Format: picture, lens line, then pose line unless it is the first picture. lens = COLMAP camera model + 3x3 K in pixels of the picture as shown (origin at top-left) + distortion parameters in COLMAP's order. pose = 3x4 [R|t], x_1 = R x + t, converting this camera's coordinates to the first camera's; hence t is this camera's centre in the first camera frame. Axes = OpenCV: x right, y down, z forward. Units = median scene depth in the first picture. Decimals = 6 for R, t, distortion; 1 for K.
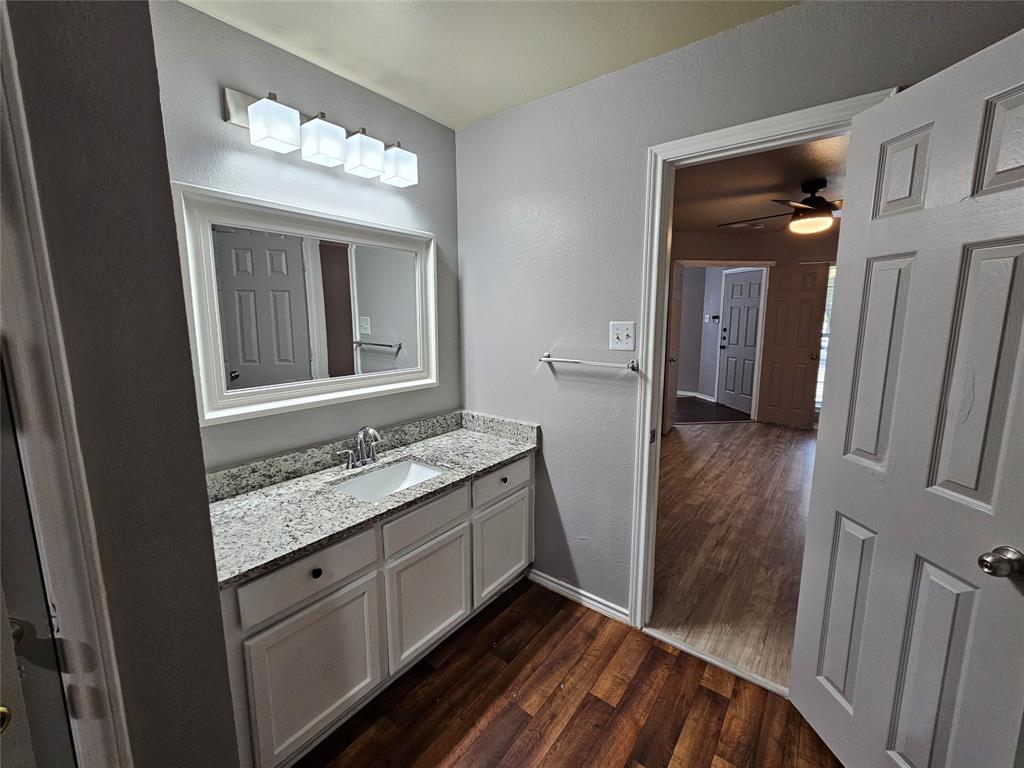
lens RADIAL K [[417.8, 0, 504.8], [0, 417.8, 377.8], [0, 0, 1]] dist [0.000071, 0.000576]
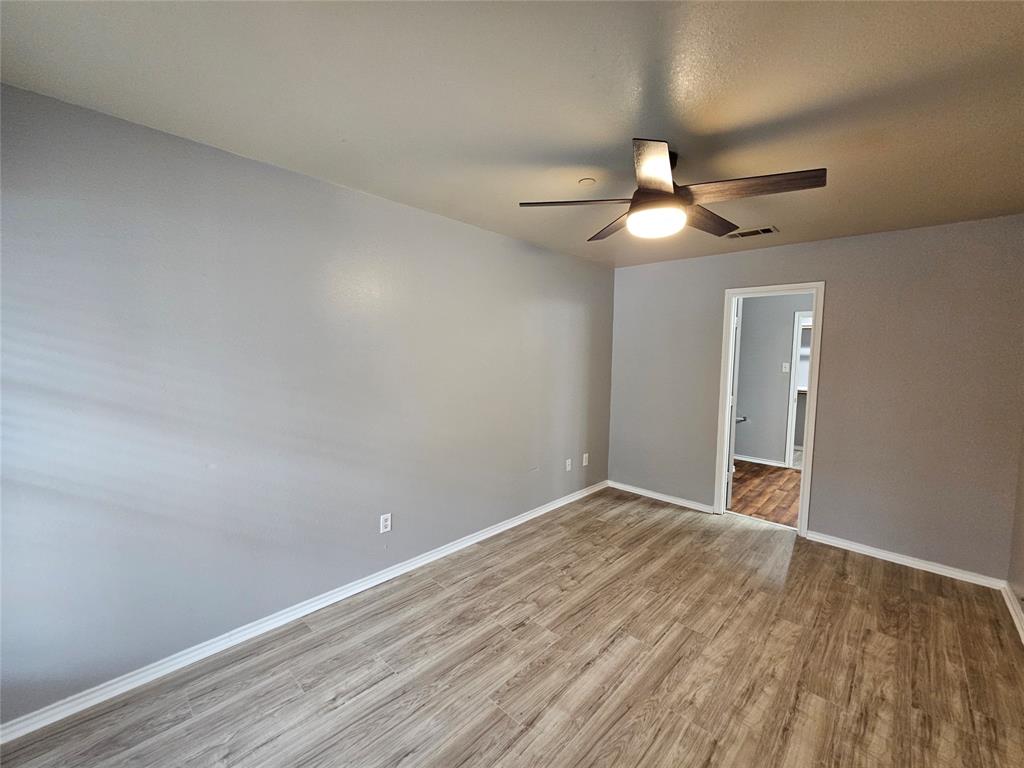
lens RADIAL K [[417.8, 0, 519.7], [0, 417.8, 376.7], [0, 0, 1]] dist [0.000071, 0.000576]
pose [[-0.997655, -0.024312, 0.063983, 0.694829], [-0.010153, 0.977013, 0.212939, -0.208749], [-0.067689, 0.211790, -0.974968, 1.301168]]
